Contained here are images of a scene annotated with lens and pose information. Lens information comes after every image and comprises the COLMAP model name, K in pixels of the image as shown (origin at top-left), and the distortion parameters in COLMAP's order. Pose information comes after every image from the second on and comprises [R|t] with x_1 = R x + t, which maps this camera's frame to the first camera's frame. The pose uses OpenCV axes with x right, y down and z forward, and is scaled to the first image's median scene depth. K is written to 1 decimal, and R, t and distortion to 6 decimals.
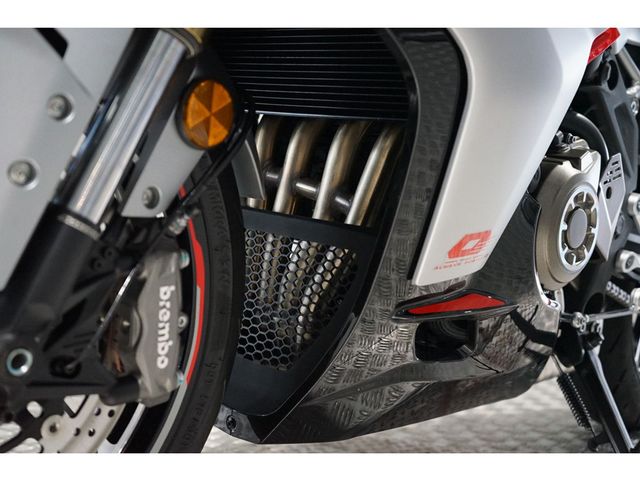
lens RADIAL K [[862.1, 0, 319.6], [0, 862.1, 241.7], [0, 0, 1]] dist [0.023062, 0.000000]
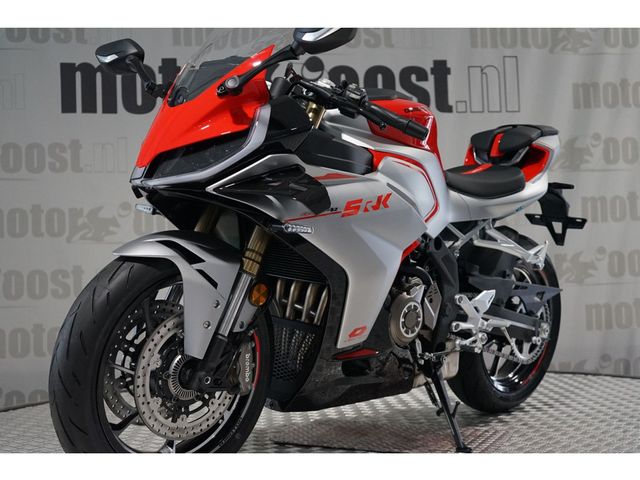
lens RADIAL K [[862.1, 0, 318.8], [0, 862.1, 236.5], [0, 0, 1]] dist [0.023062, 0.000000]
pose [[0.998217, -0.042593, -0.041819, 0.178137], [0.041099, 0.998508, -0.035963, -0.200616], [0.043288, 0.034180, 0.998478, -1.677575]]
